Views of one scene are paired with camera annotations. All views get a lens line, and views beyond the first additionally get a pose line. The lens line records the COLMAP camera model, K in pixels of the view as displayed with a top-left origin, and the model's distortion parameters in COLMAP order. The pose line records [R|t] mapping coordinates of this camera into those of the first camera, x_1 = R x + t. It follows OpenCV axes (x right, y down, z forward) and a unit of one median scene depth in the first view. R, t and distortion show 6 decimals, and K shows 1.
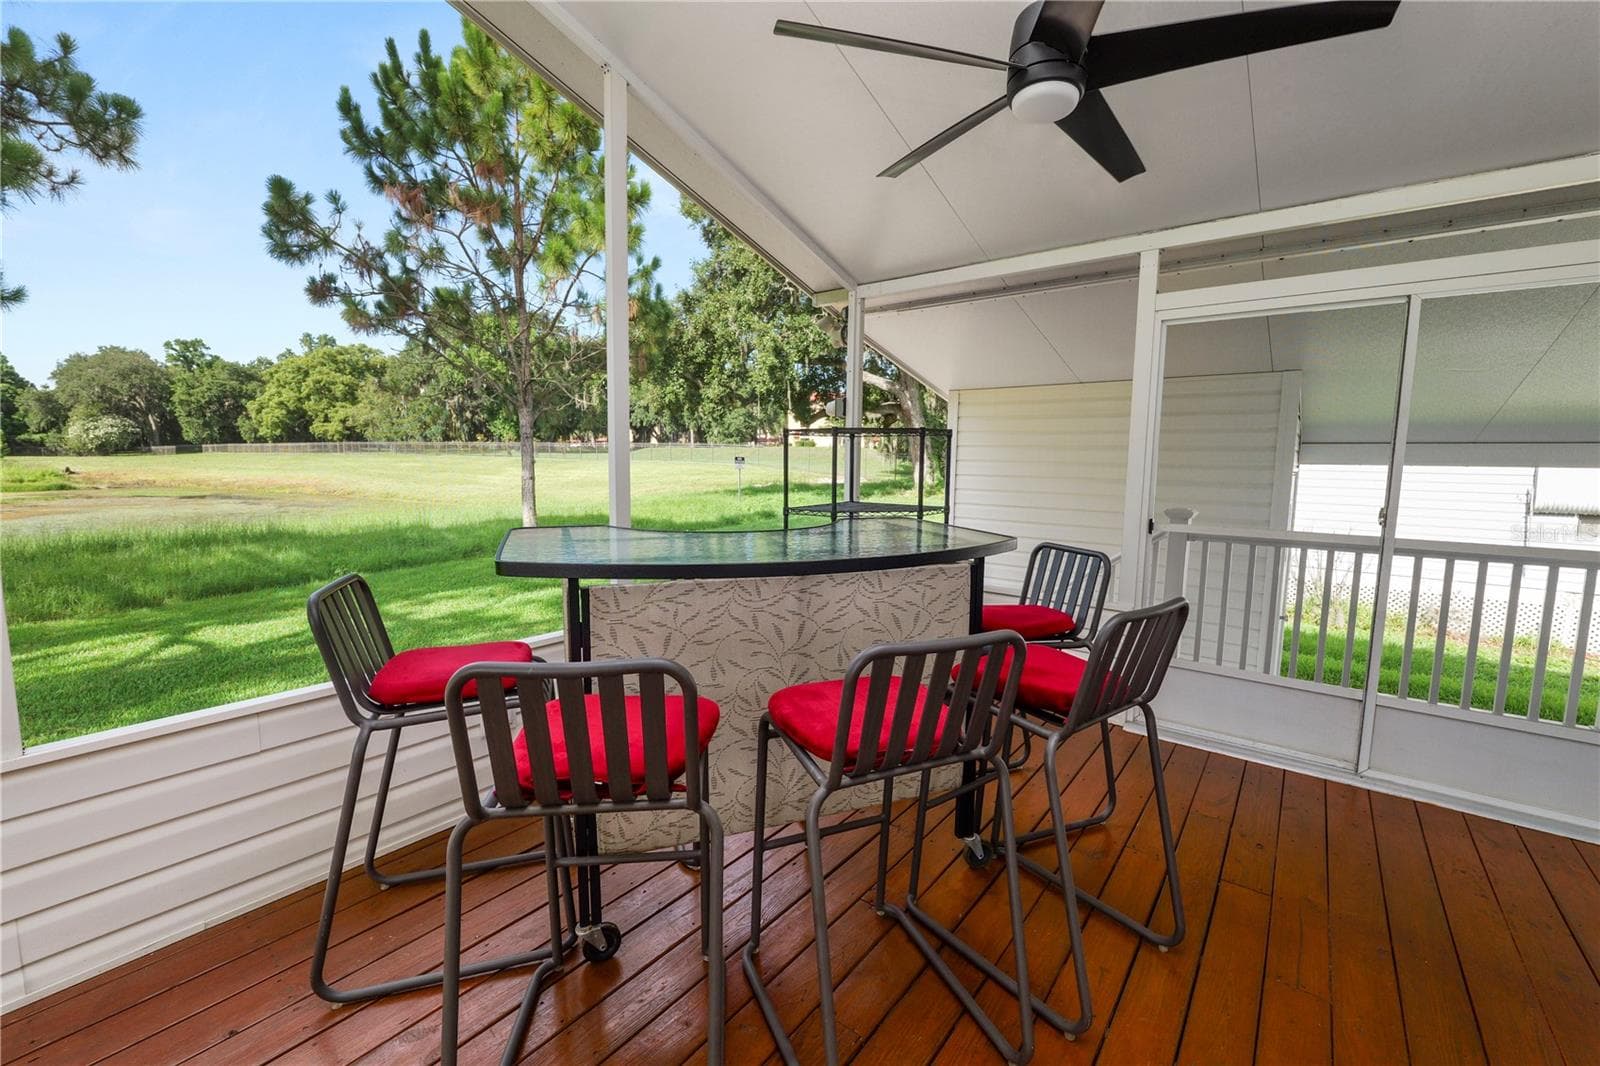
lens RADIAL K [[646.7, 0, 810.2], [0, 646.7, 534.7], [0, 0, 1]] dist [-0.013539, 0.000517]
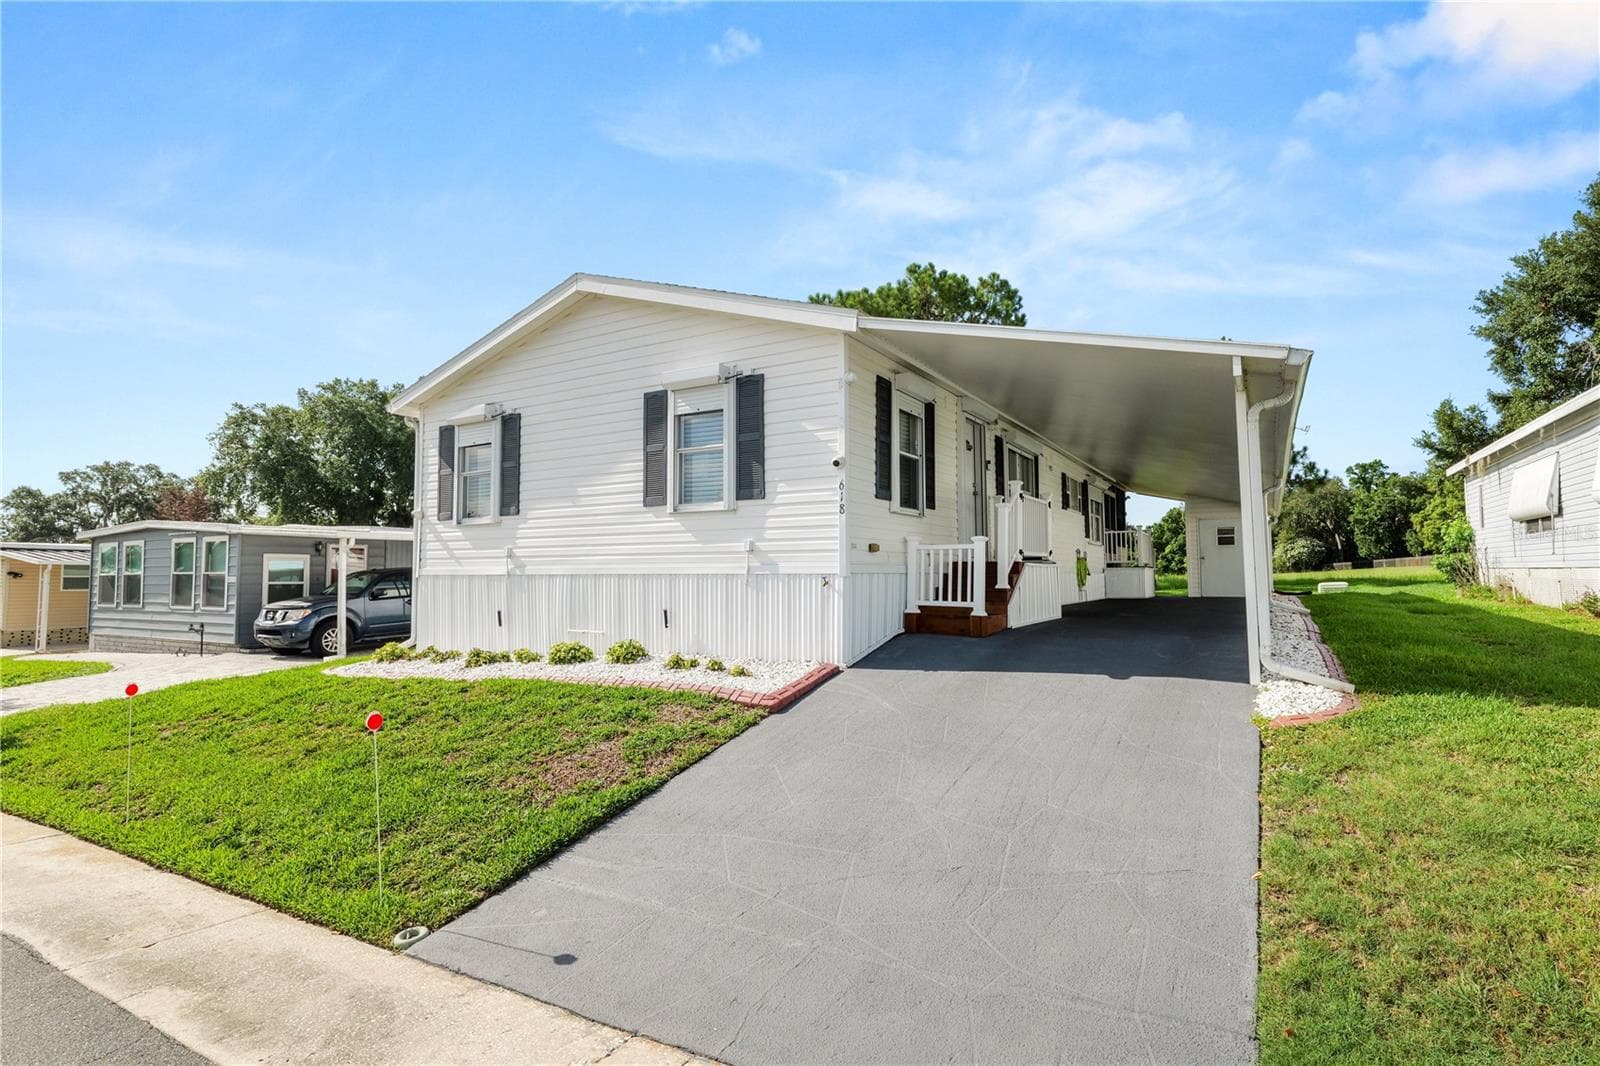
lens RADIAL K [[777.7, 0, 803.8], [0, 777.7, 532.7], [0, 0, 1]] dist [0.001451, -0.000877]
pose [[0.124621, -0.072287, -0.989568, 0.189753], [-0.106313, 0.990628, -0.085753, 0.021971], [0.986492, 0.115890, 0.115768, -0.064339]]
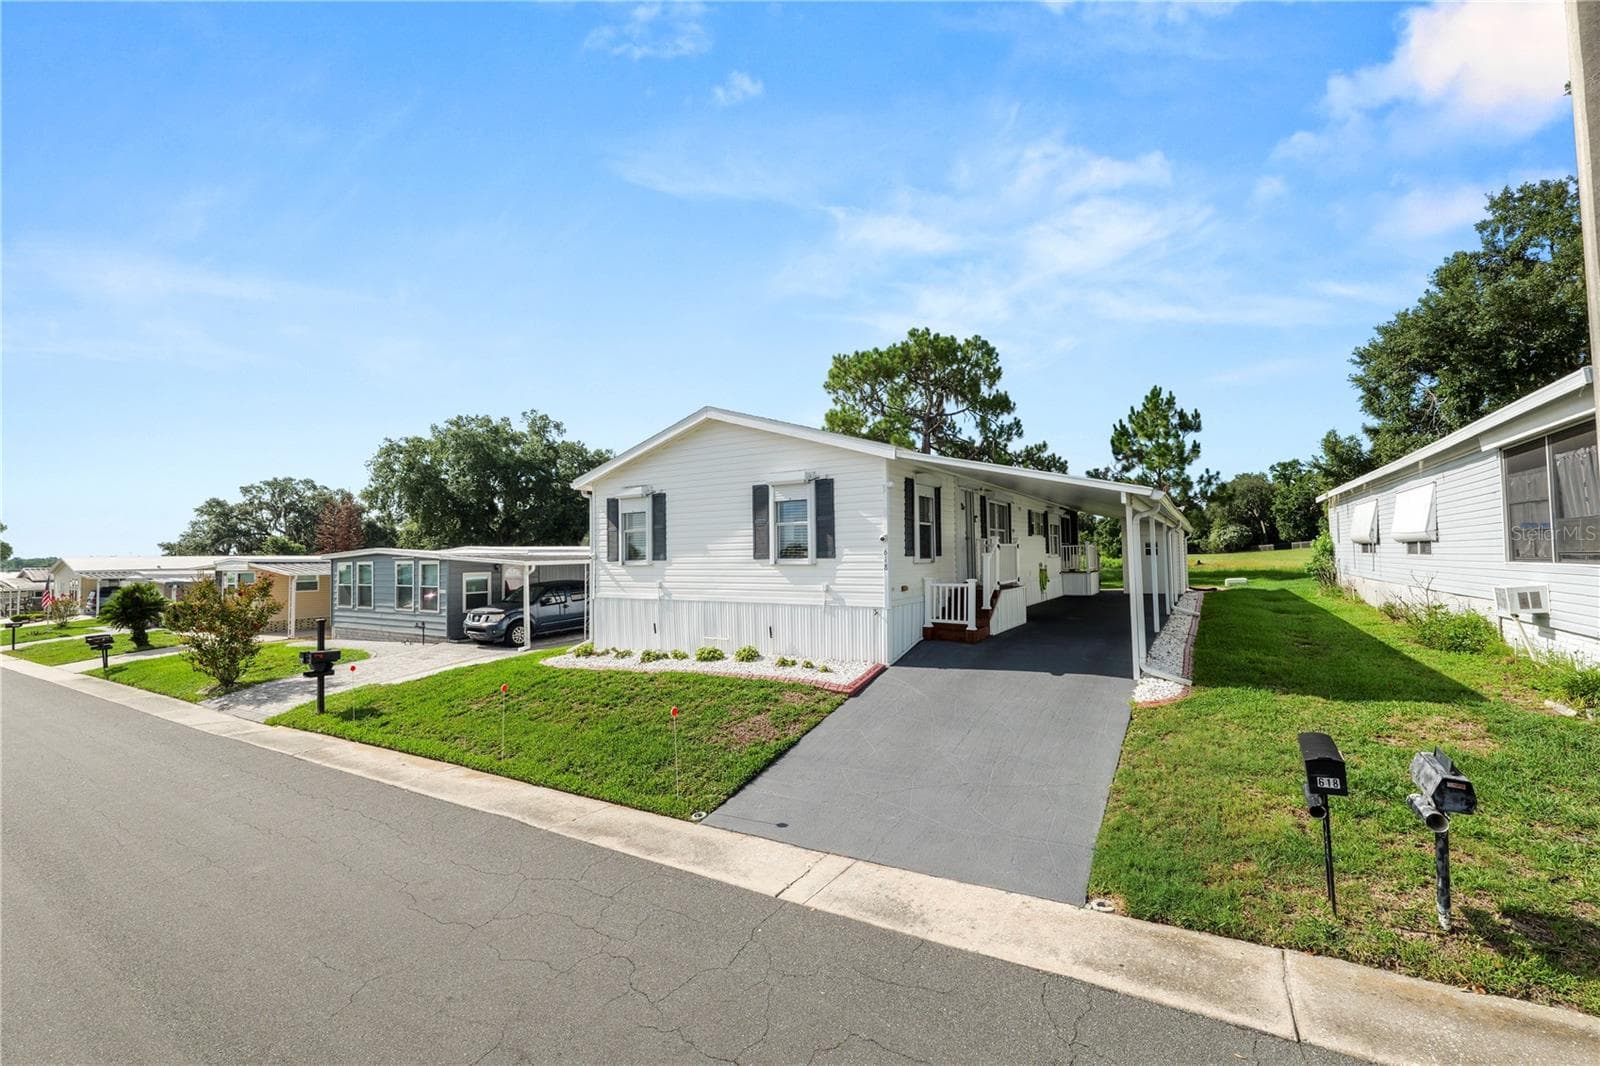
lens RADIAL K [[646.7, 0, 798.5], [0, 646.7, 533.5], [0, 0, 1]] dist [-0.013539, 0.000517]
pose [[0.095225, -0.053729, -0.994005, 0.213367], [-0.097702, 0.993217, -0.063046, 0.015667], [0.990650, 0.103120, 0.089329, -0.074615]]
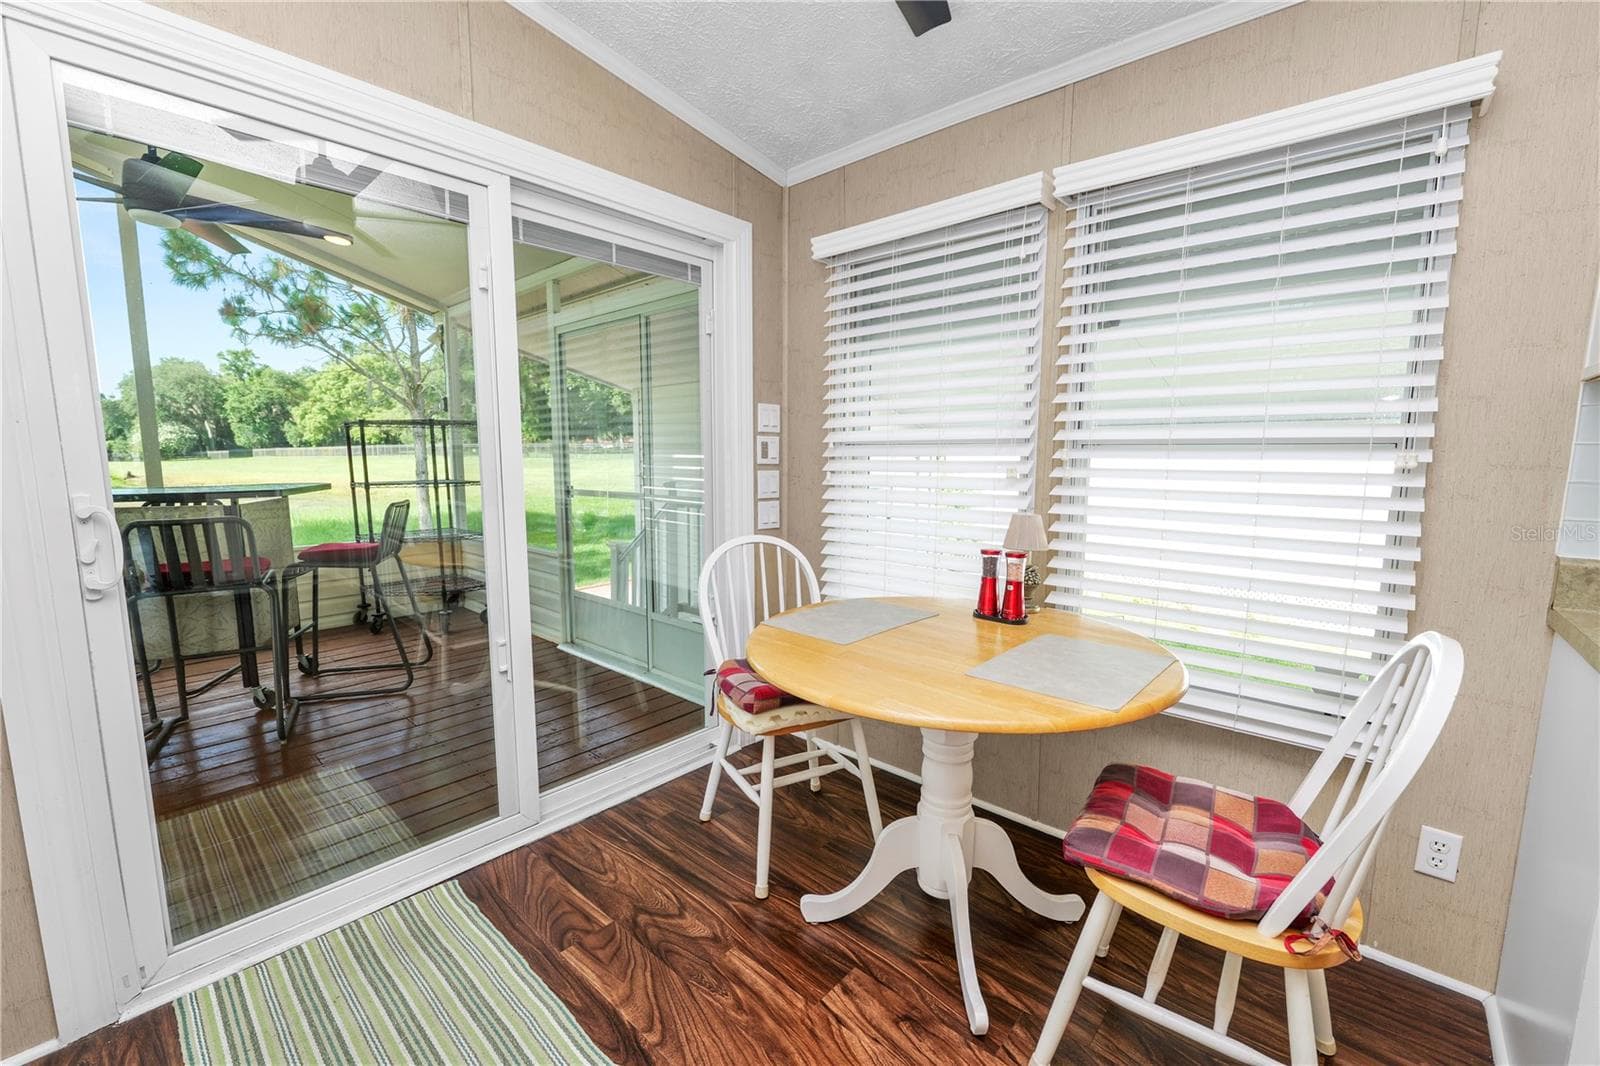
lens RADIAL K [[646.7, 0, 802.5], [0, 646.7, 538.5], [0, 0, 1]] dist [-0.013539, 0.000517]
pose [[0.998000, -0.002404, -0.063167, 0.021349], [0.003048, 0.999944, 0.010105, -0.001770], [0.063140, -0.010278, 0.997952, 0.001194]]
